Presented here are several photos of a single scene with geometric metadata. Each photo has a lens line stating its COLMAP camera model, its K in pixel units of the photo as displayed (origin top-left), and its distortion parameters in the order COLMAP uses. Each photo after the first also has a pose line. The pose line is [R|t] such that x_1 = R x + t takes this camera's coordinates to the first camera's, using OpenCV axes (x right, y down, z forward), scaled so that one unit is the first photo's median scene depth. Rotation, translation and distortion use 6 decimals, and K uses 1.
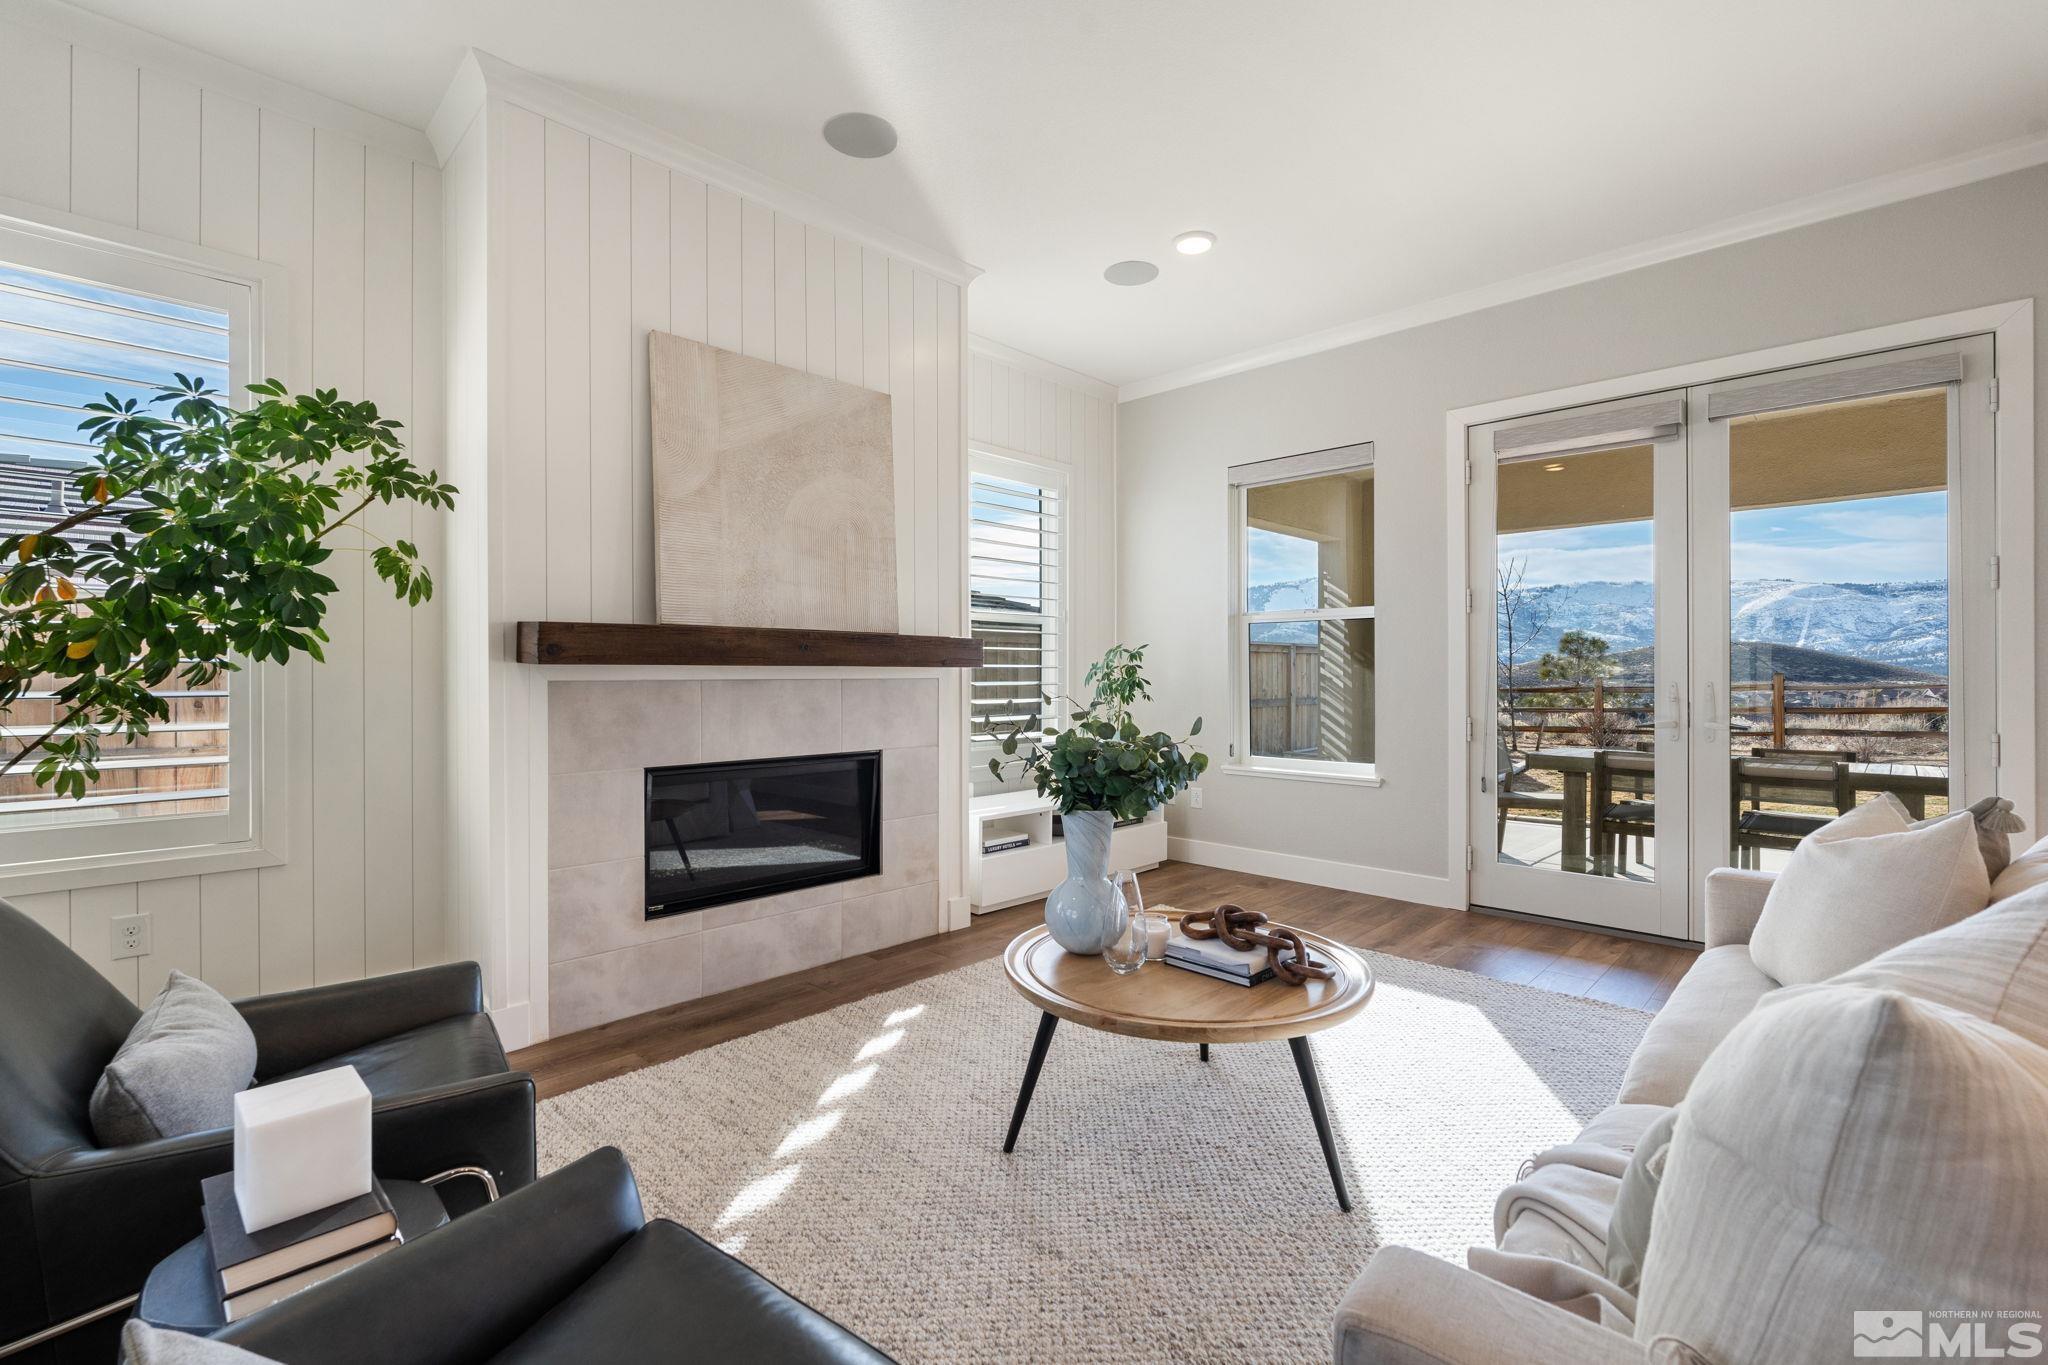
lens RADIAL K [[891.2, 0, 1020.8], [0, 891.2, 676.4], [0, 0, 1]] dist [-0.001065, -0.000082]
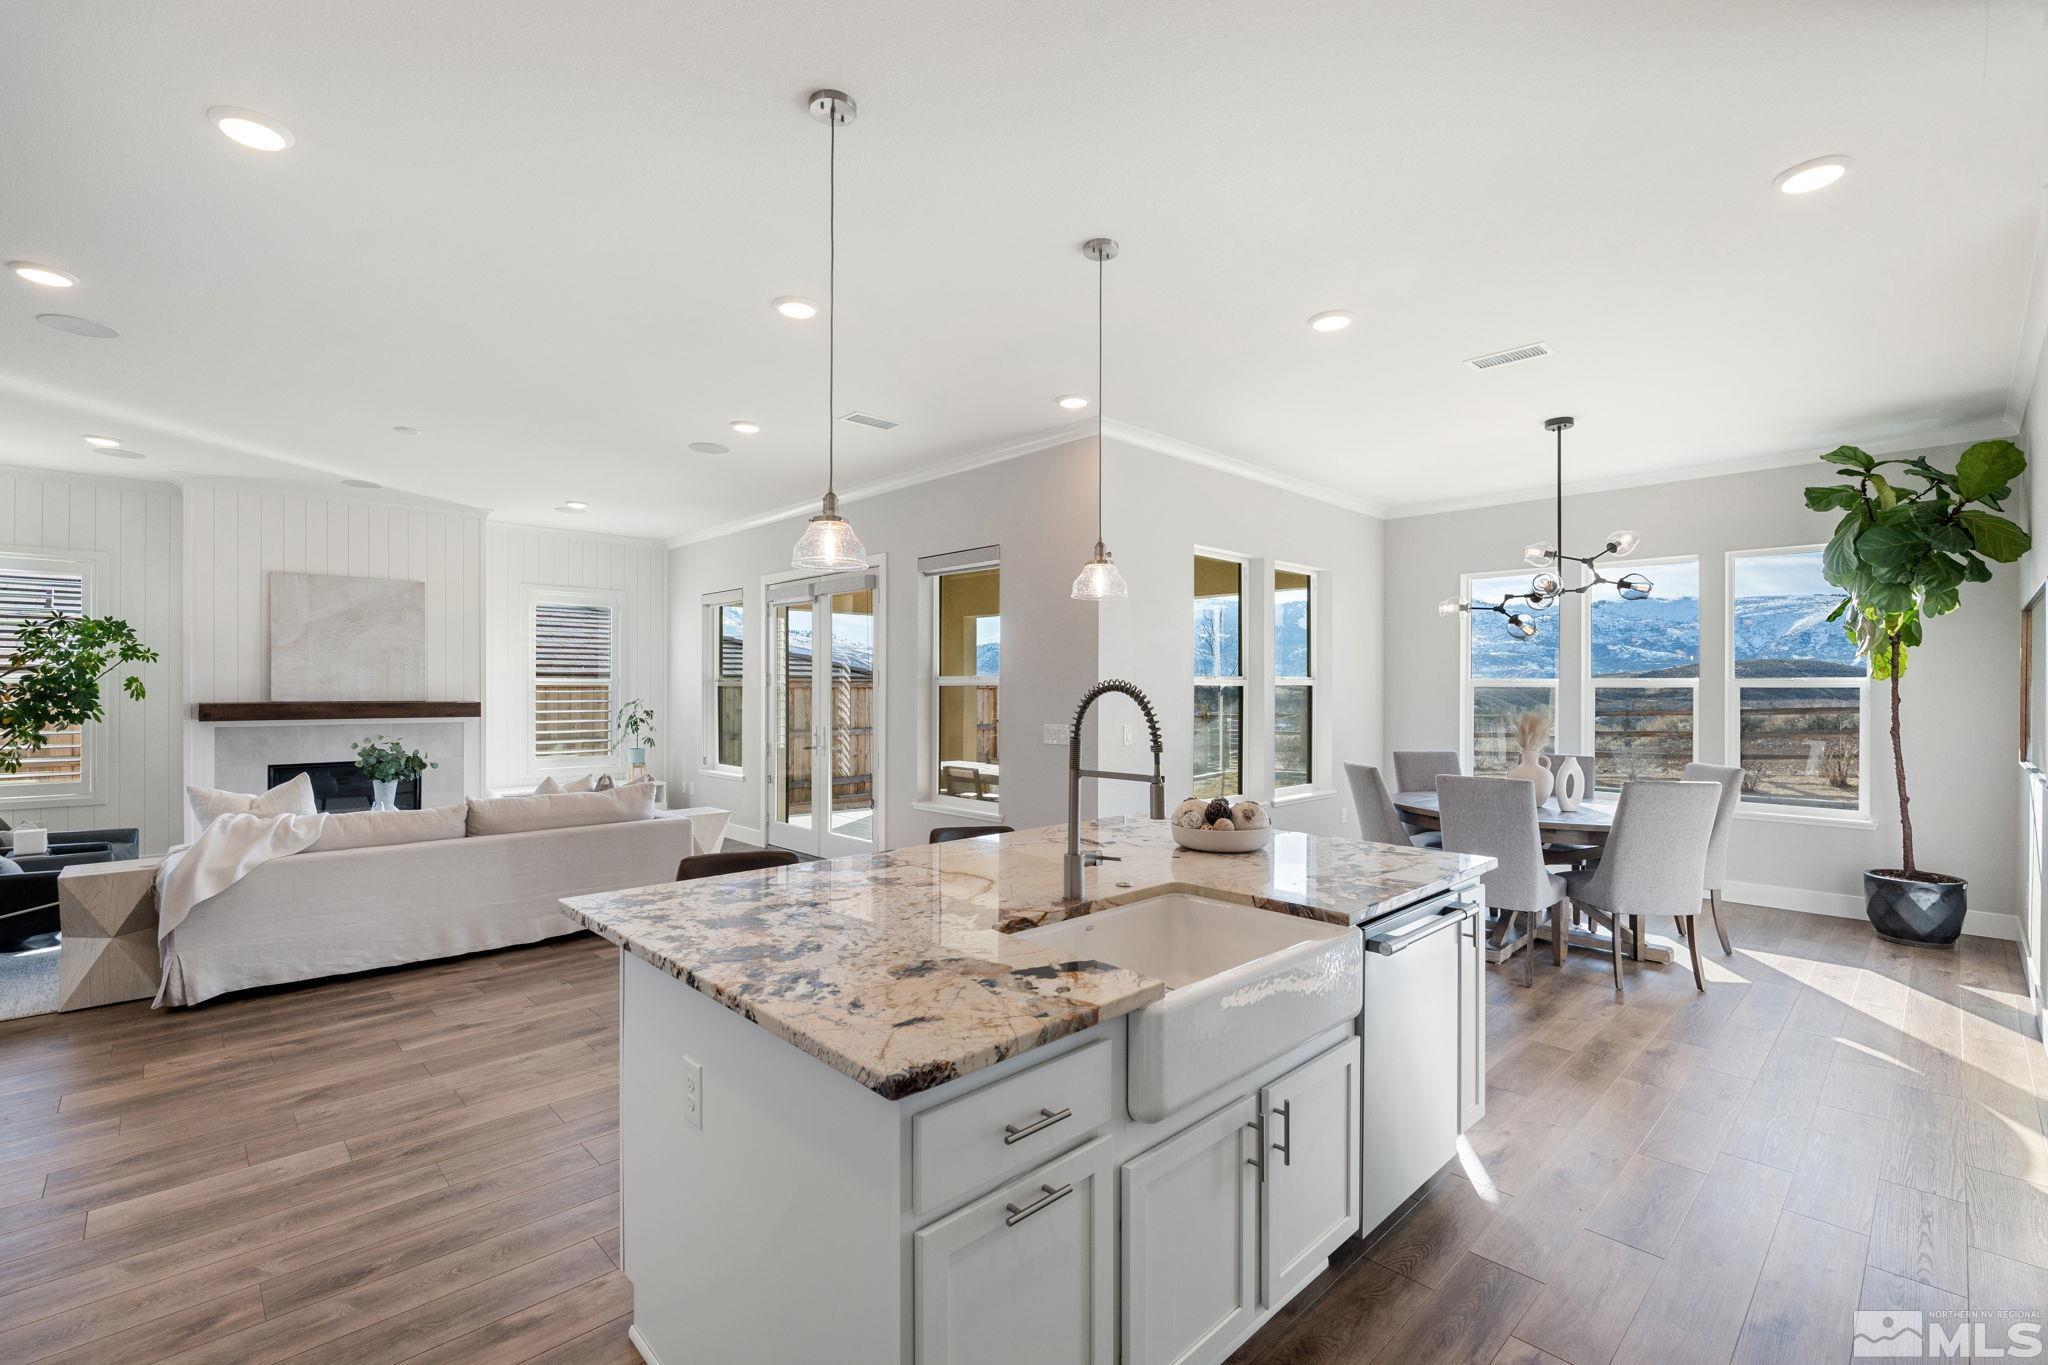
lens RADIAL K [[899.5, 0, 1023.3], [0, 899.5, 685.8], [0, 0, 1]] dist [-0.001339, 0.000122]
pose [[0.999570, 0.000834, -0.029310, 1.553088], [-0.001083, 0.999963, -0.008485, -0.080120], [0.029302, 0.008514, 0.999534, -1.216697]]
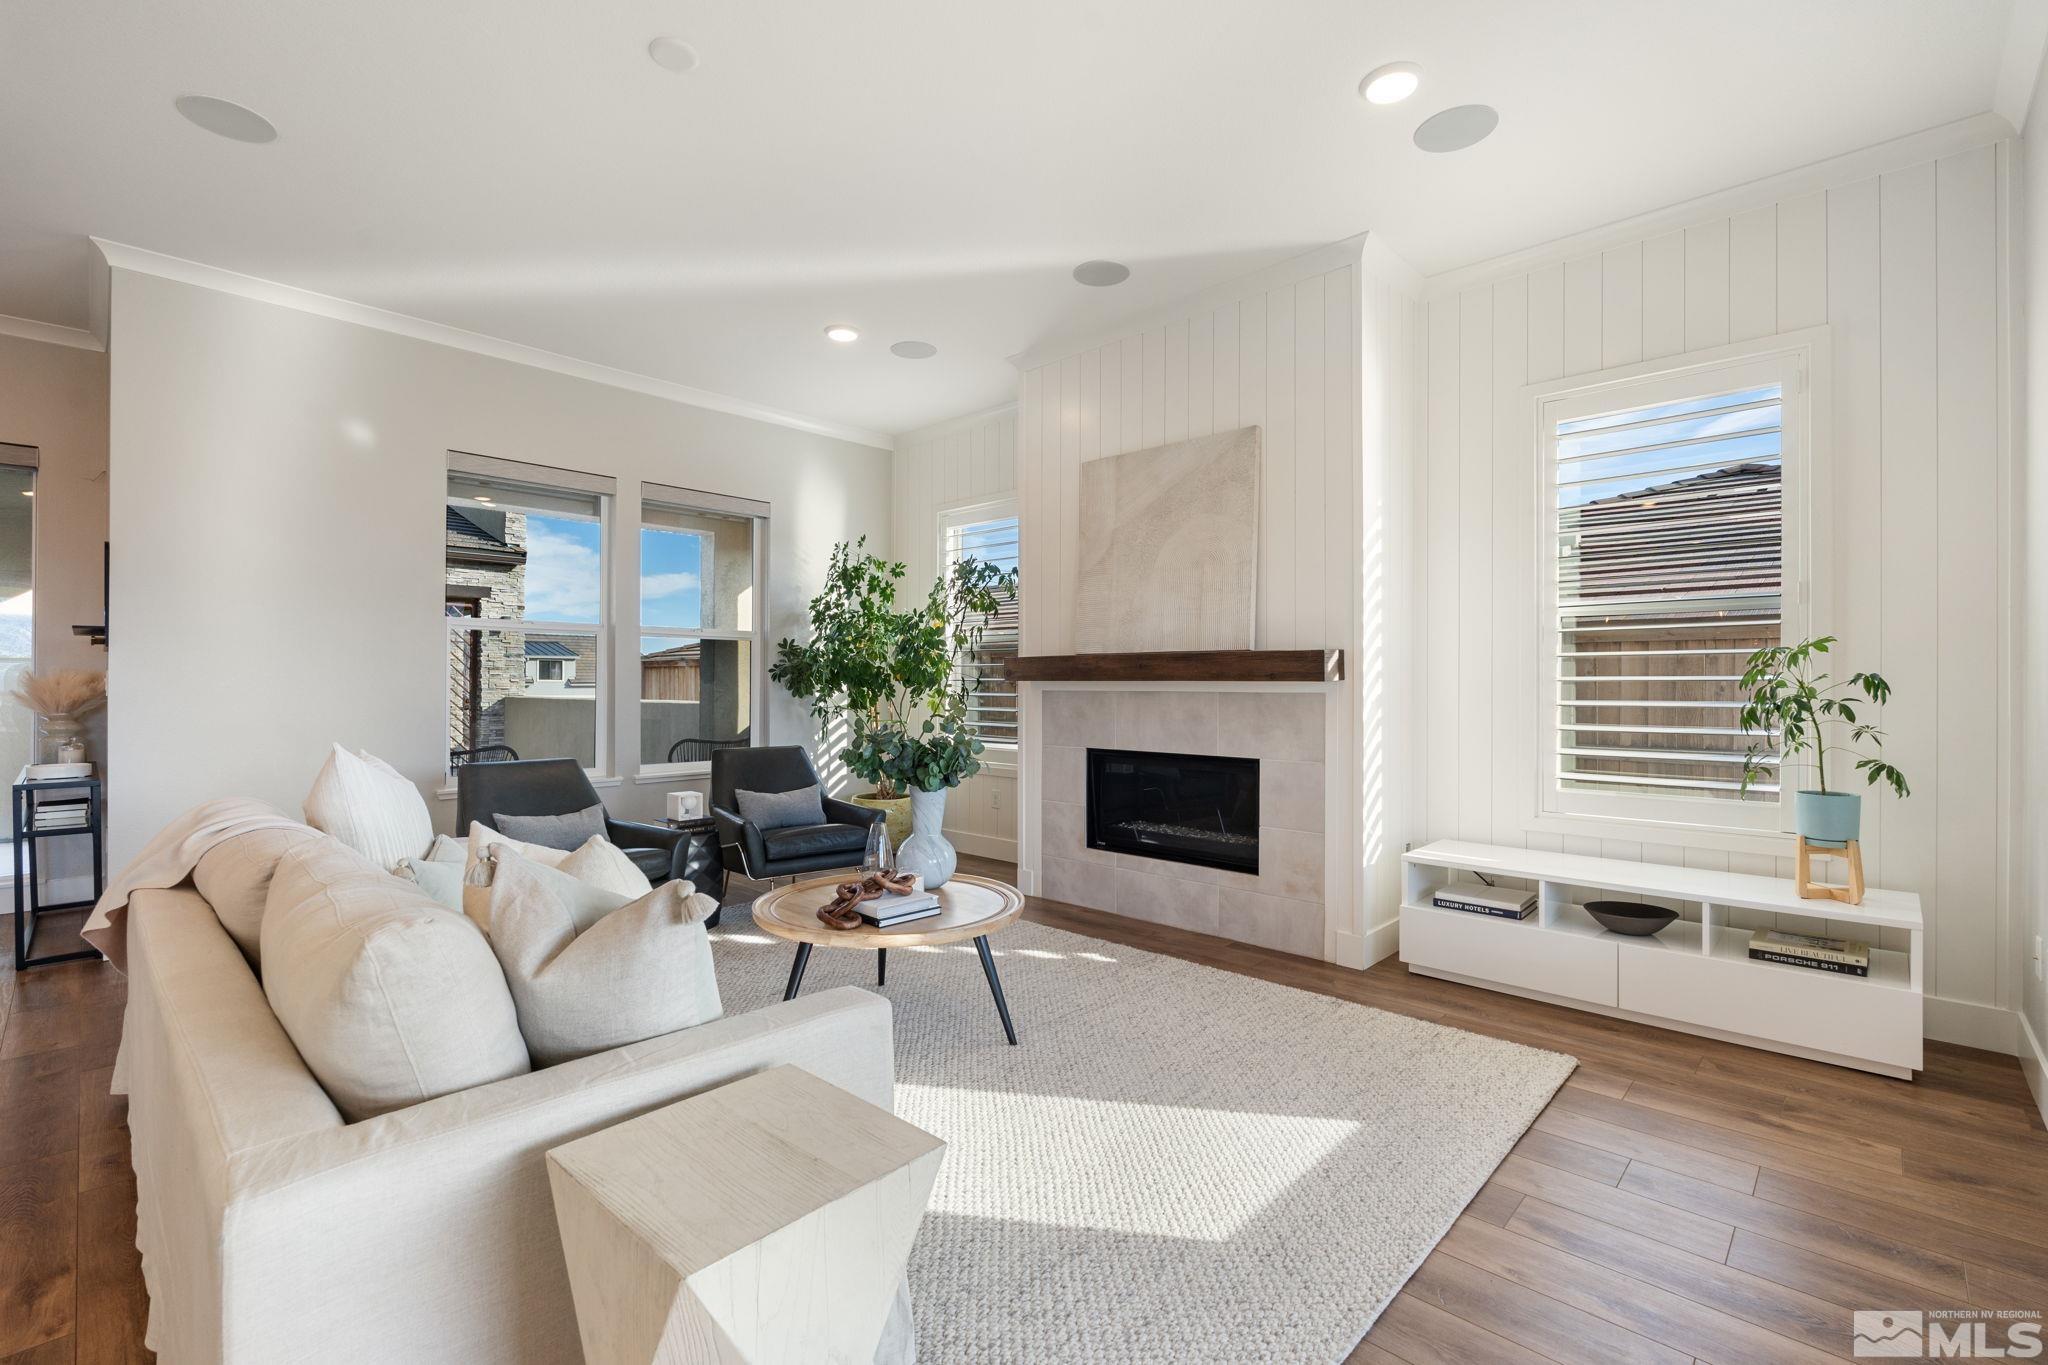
lens RADIAL K [[899.5, 0, 1023.3], [0, 899.5, 685.8], [0, 0, 1]] dist [-0.001339, 0.000122]
pose [[0.015152, -0.000954, -0.999885, 1.126885], [-0.007215, 0.999973, -0.001064, -0.001716], [0.999859, 0.007231, 0.015145, 0.866222]]
